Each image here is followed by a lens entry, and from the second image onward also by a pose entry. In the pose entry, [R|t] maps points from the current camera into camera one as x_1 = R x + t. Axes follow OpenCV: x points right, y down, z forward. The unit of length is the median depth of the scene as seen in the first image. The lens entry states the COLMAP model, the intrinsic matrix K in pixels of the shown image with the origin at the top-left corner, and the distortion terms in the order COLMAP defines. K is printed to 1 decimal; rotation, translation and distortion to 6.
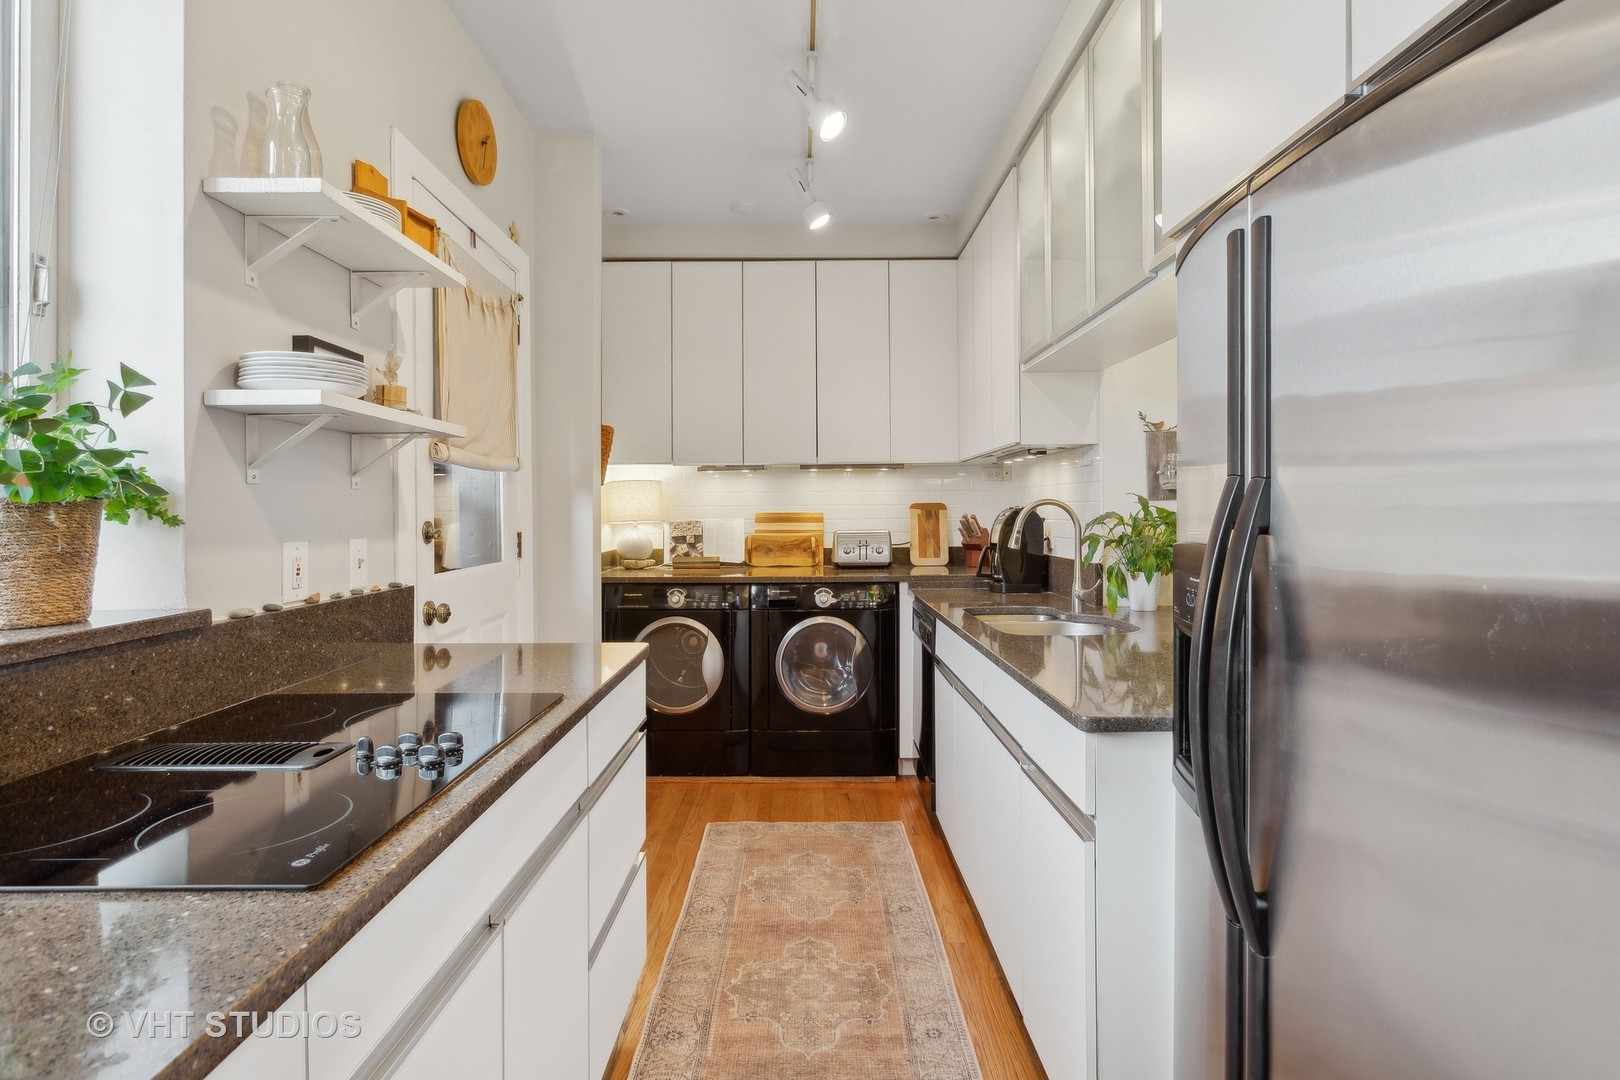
lens RADIAL K [[793.9, 0, 806.2], [0, 793.9, 509.0], [0, 0, 1]] dist [-0.004682, 0.001604]
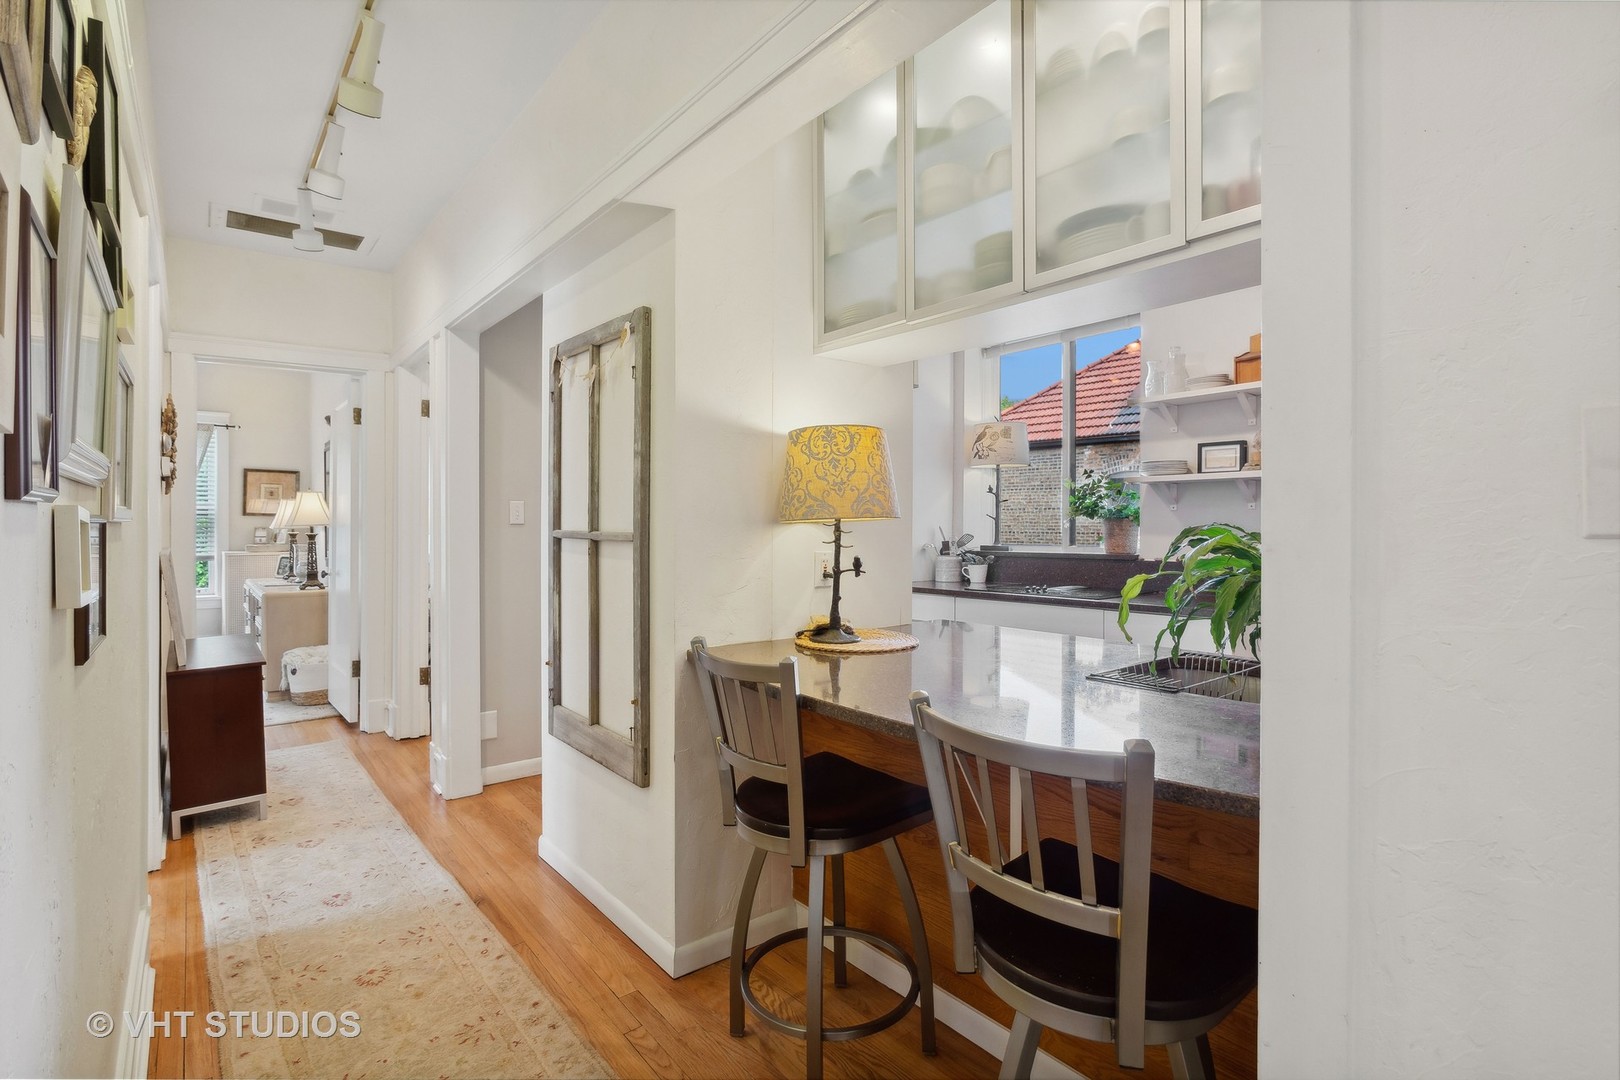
lens RADIAL K [[770.5, 0, 812.0], [0, 770.5, 518.4], [0, 0, 1]] dist [-0.010491, 0.000649]
pose [[-0.772847, 0.003017, -0.634585, 1.224272], [0.009817, 0.999926, -0.007202, 0.001141], [0.634517, -0.011795, -0.772819, 1.499918]]
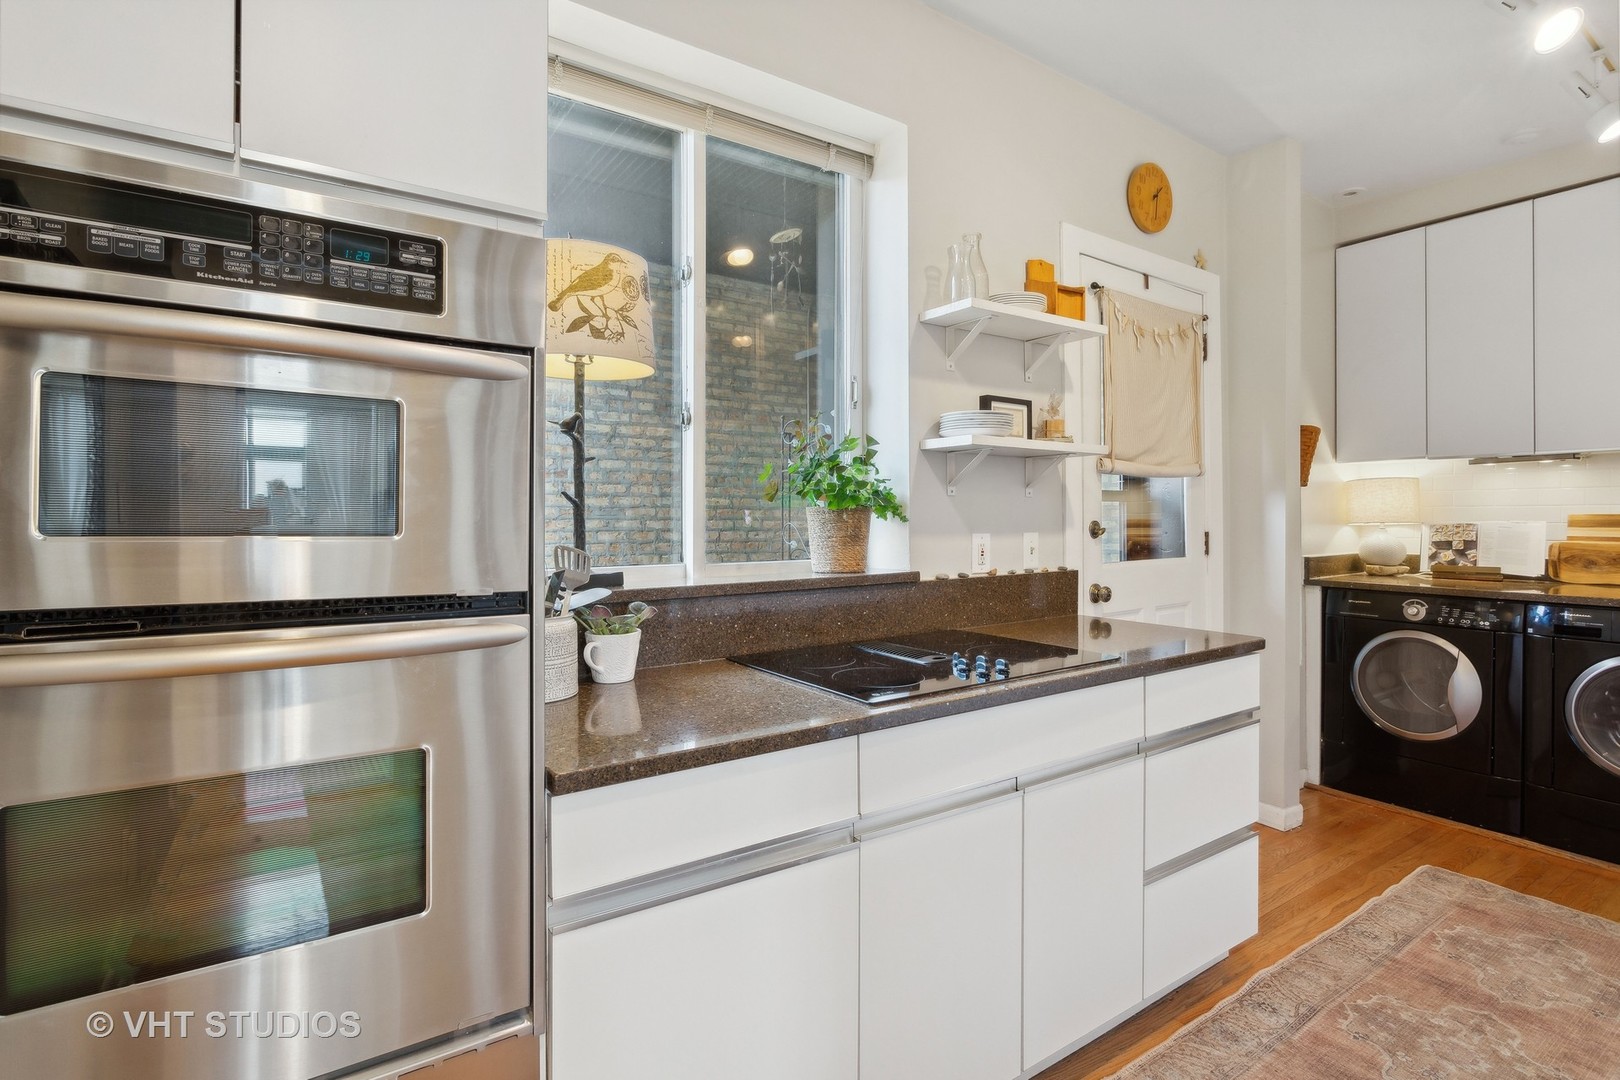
lens RADIAL K [[770.5, 0, 812.0], [0, 770.5, 518.4], [0, 0, 1]] dist [-0.010491, 0.000649]
pose [[0.557719, 0.006859, -0.830001, 0.291712], [0.003311, 0.999940, 0.010488, -0.002473], [0.830023, -0.008598, 0.557663, -0.061029]]
